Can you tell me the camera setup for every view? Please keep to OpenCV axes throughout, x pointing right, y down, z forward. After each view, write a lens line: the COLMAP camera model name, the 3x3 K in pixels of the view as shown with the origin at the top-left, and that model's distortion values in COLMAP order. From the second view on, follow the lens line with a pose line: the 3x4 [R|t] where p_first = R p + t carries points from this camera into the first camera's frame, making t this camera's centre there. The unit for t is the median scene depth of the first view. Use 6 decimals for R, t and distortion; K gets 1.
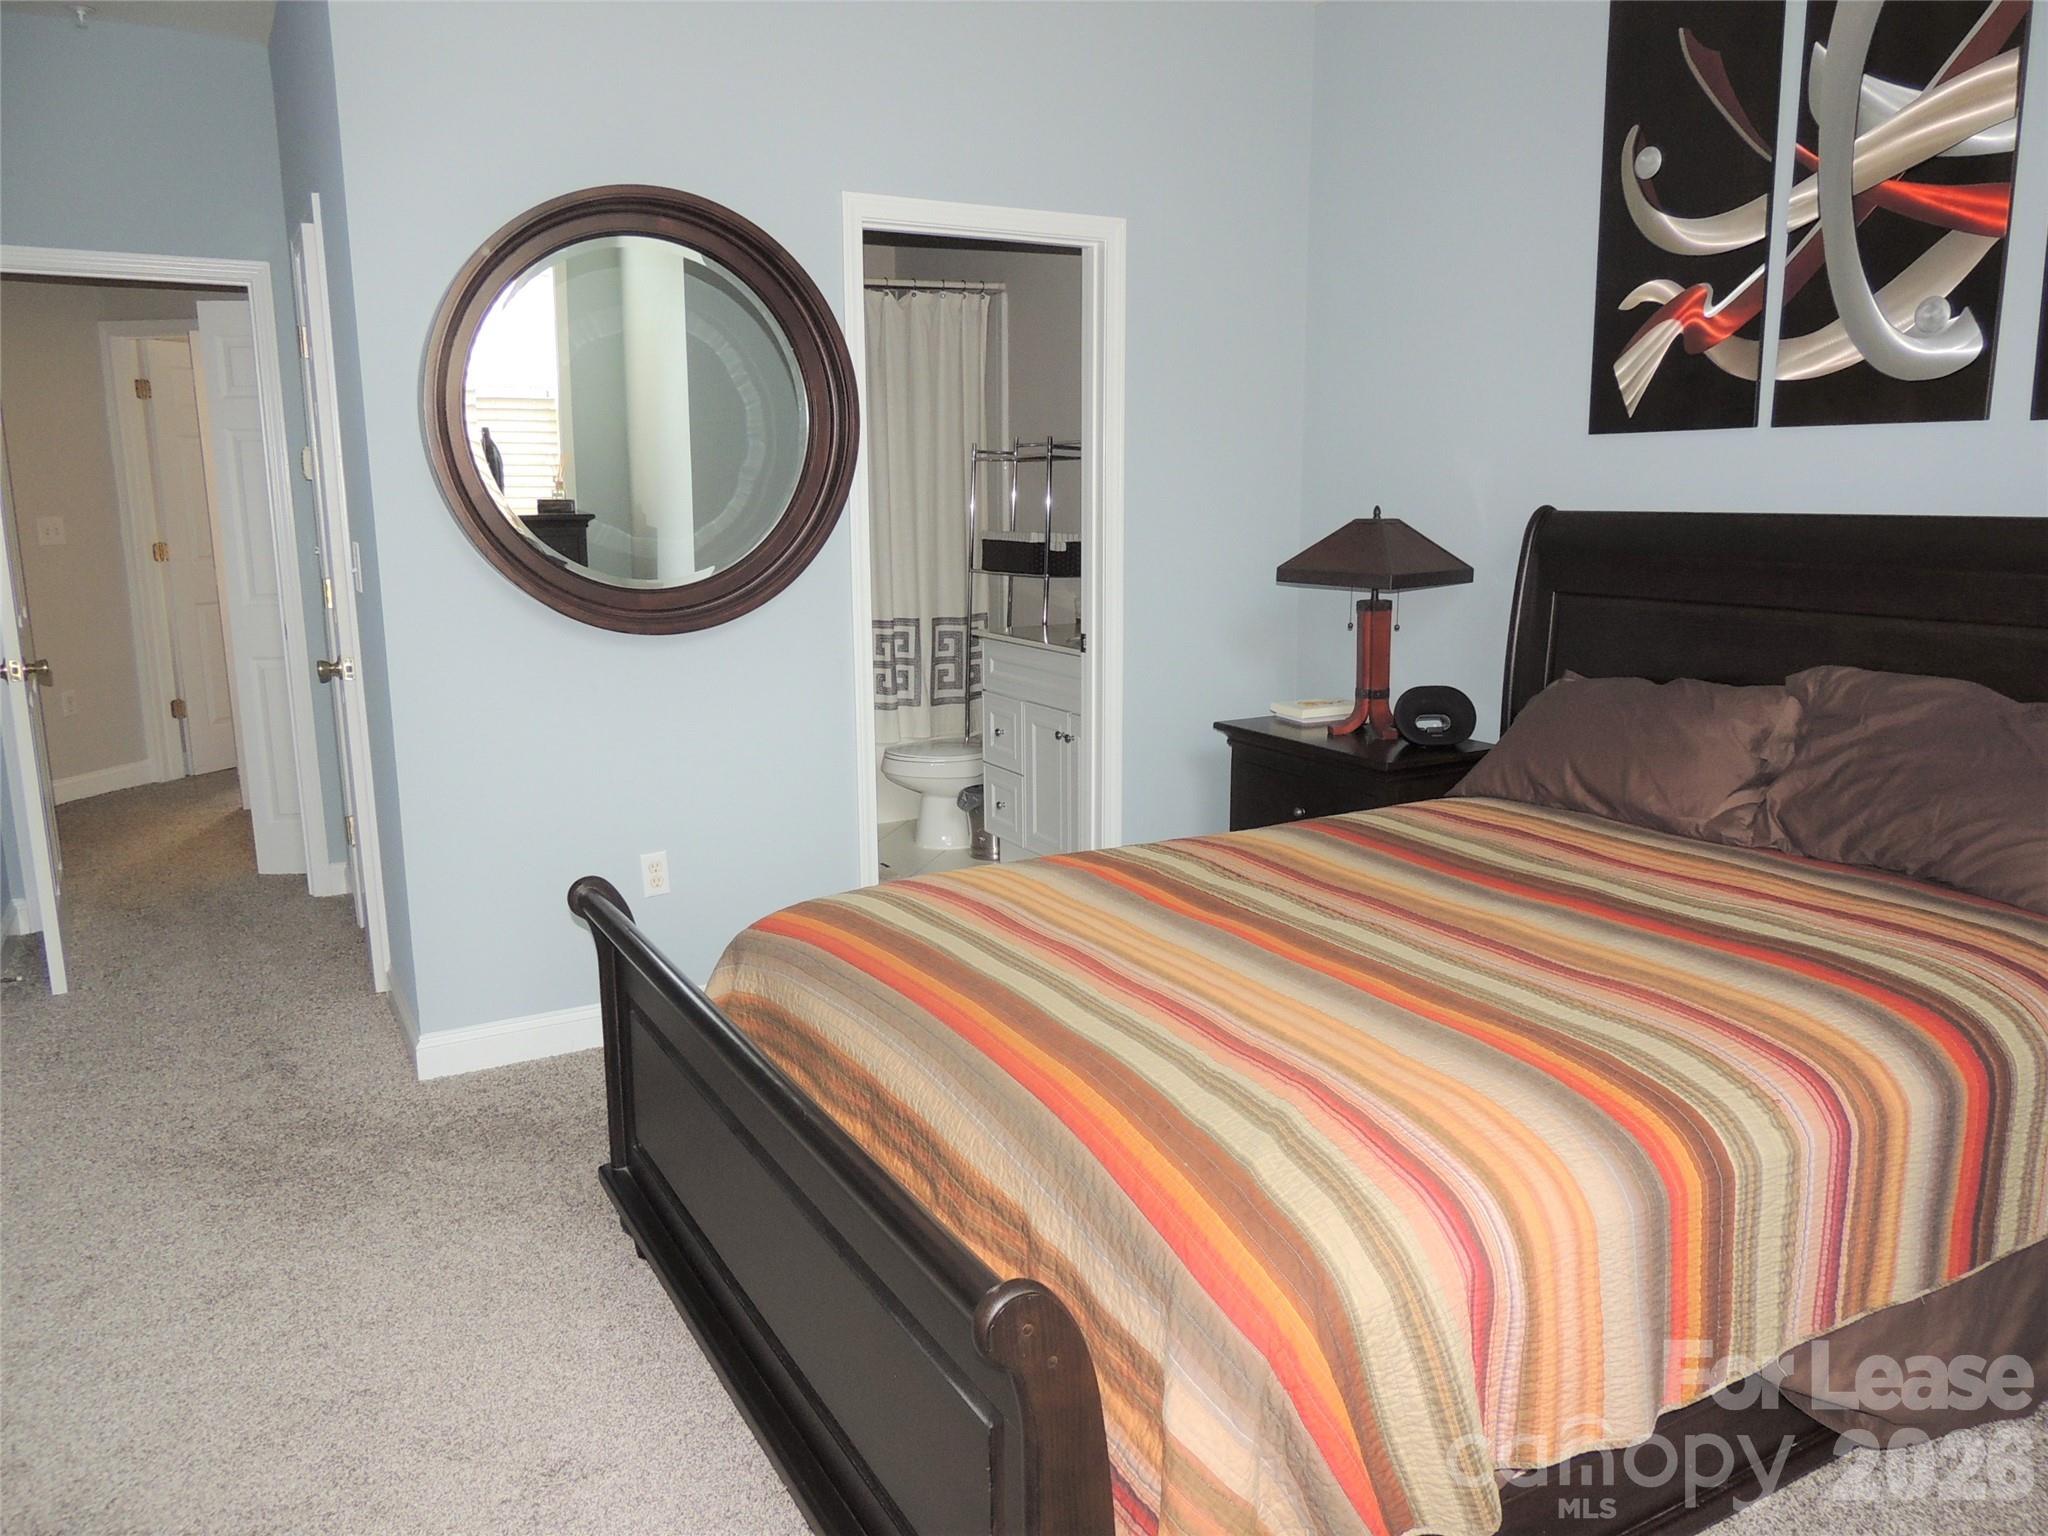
lens RADIAL K [[1464.3, 0, 1032.9], [0, 1464.3, 753.9], [0, 0, 1]] dist [-0.019049, -0.005253]
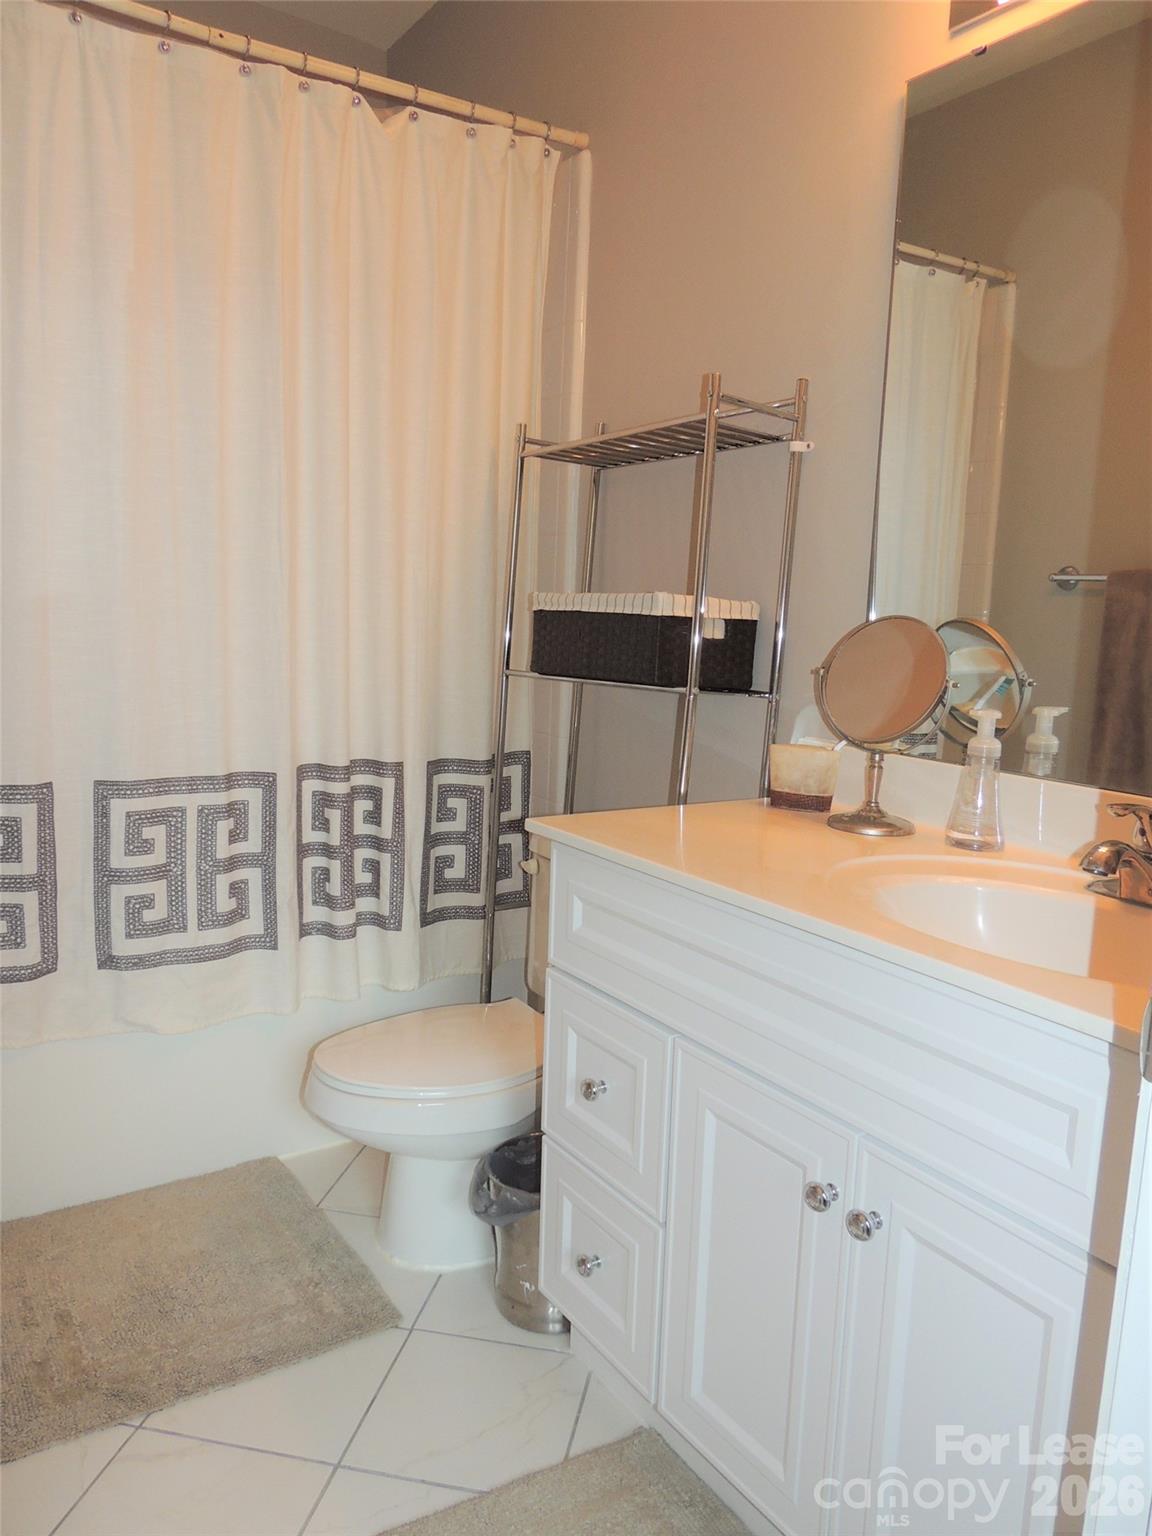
lens RADIAL K [[1098.2, 0, 565.3], [0, 1098.2, 769.7], [0, 0, 1]] dist [-0.019049, -0.005253]
pose [[0.997172, 0.031628, 0.068174, -0.045940], [-0.029547, 0.999073, -0.031313, -0.077216], [-0.069101, 0.029210, 0.997182, 0.599446]]
